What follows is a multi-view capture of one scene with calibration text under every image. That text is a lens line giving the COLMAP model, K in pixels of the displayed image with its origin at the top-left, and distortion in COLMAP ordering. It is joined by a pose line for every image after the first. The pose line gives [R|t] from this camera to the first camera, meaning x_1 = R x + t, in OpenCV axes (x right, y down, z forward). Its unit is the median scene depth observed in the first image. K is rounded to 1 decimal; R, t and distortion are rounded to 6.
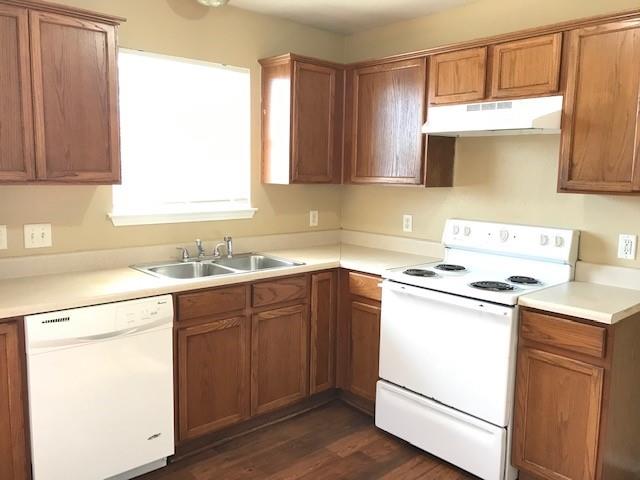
lens RADIAL K [[533.7, 0, 318.9], [0, 533.7, 234.9], [0, 0, 1]] dist [0.067741, -0.090188]
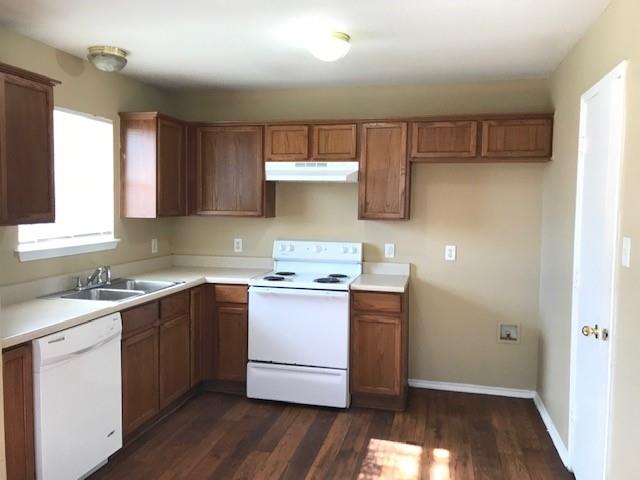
lens RADIAL K [[533.7, 0, 318.9], [0, 533.7, 234.9], [0, 0, 1]] dist [0.067741, -0.090188]
pose [[0.818915, -0.043432, 0.572270, -0.518040], [0.071157, 0.997122, -0.026148, 0.001057], [-0.569487, 0.062134, 0.819649, -0.227740]]
